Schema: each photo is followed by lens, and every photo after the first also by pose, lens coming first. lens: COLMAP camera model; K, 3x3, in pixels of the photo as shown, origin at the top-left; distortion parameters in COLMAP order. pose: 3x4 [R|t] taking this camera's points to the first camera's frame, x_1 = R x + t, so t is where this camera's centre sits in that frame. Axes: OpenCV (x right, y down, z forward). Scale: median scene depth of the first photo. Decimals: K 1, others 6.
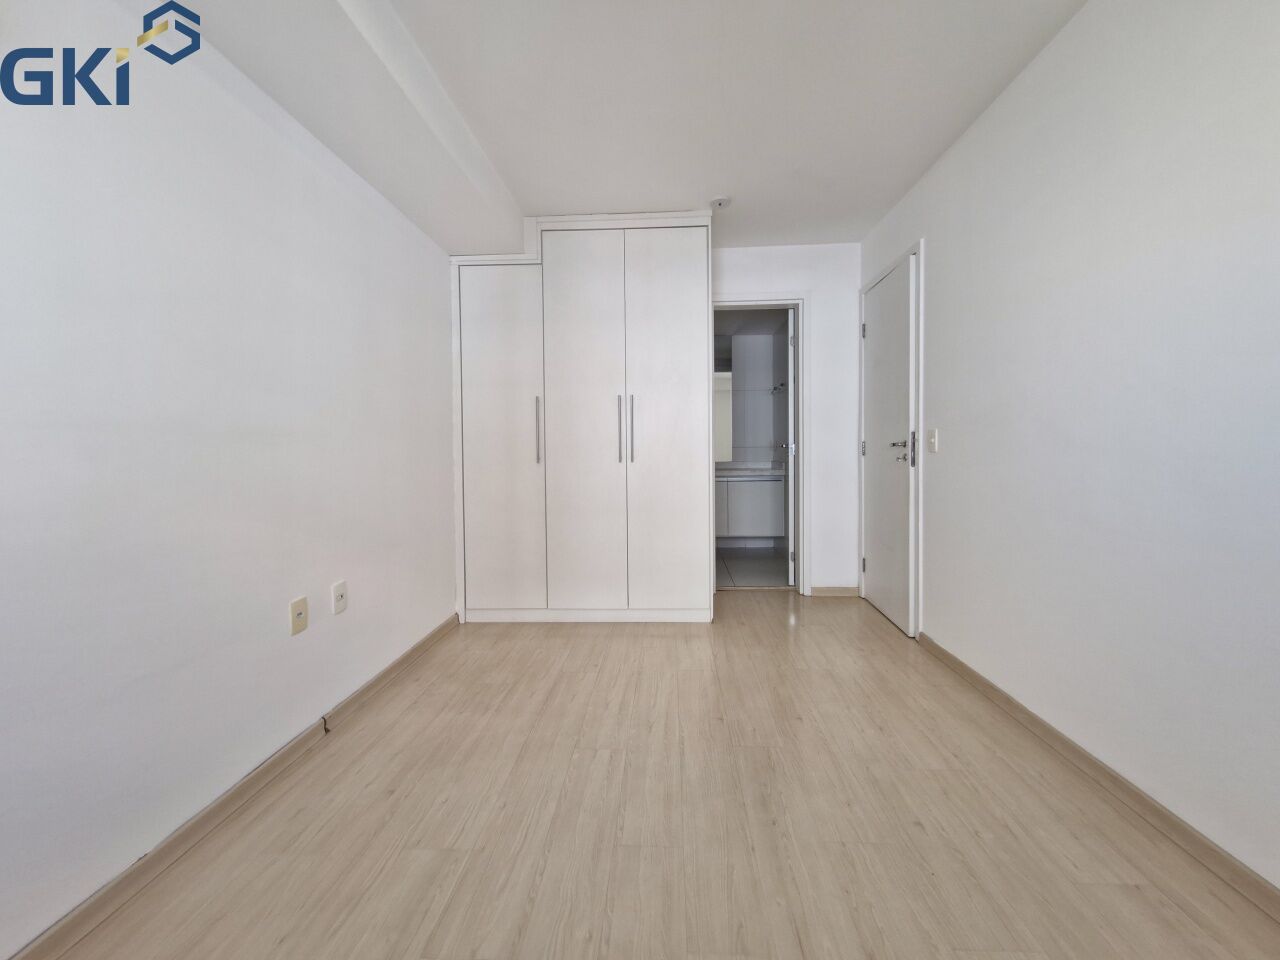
lens RADIAL K [[503.1, 0, 645.8], [0, 503.1, 459.8], [0, 0, 1]] dist [0.004952, -0.000202]
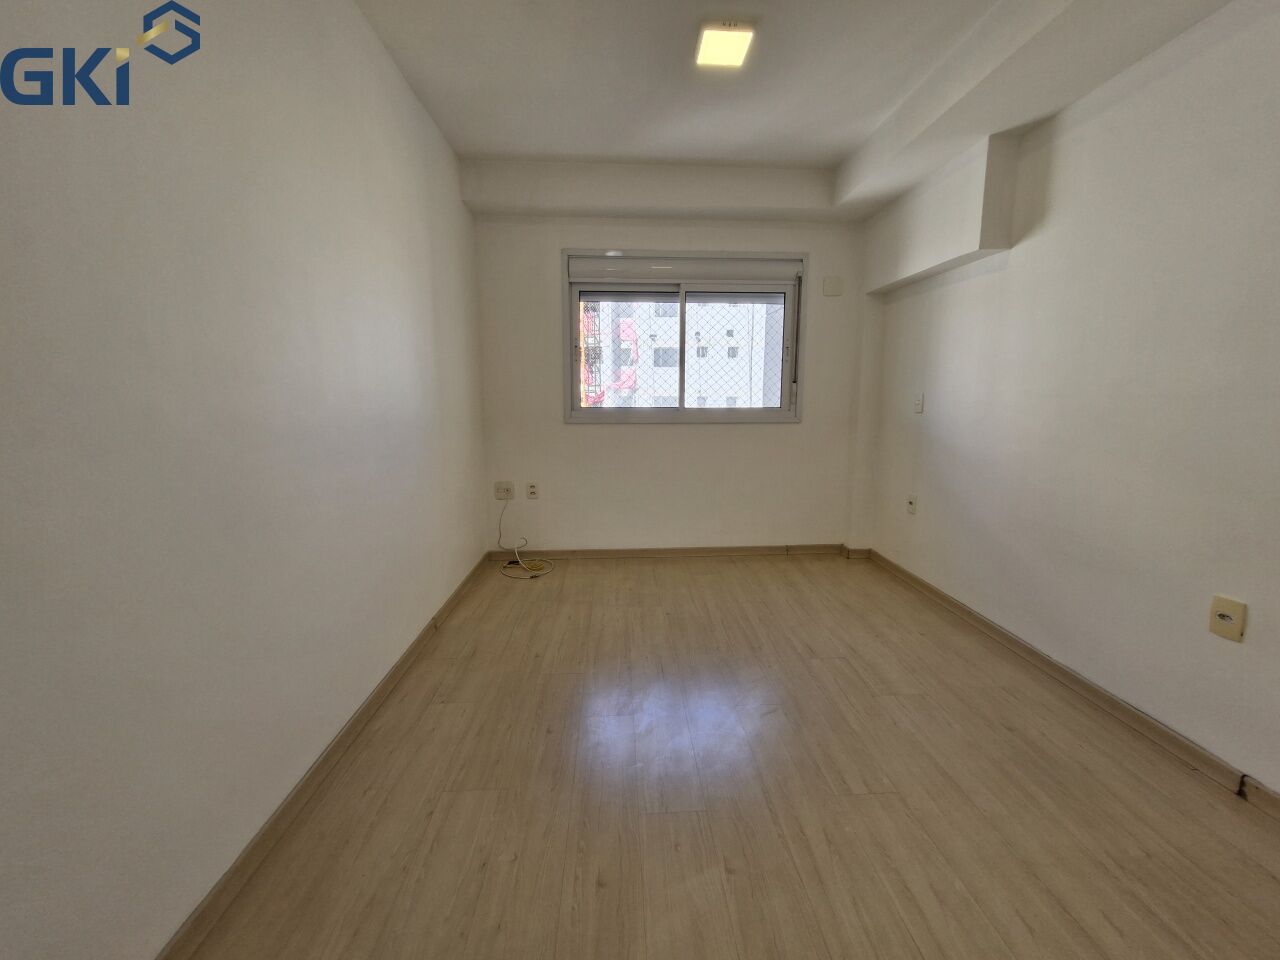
lens RADIAL K [[503.1, 0, 645.8], [0, 503.1, 459.8], [0, 0, 1]] dist [0.004952, -0.000202]
pose [[-0.994366, 0.026066, -0.102746, 0.325171], [0.010493, 0.988738, 0.149286, -0.078013], [0.105480, 0.147367, -0.983441, 1.647675]]
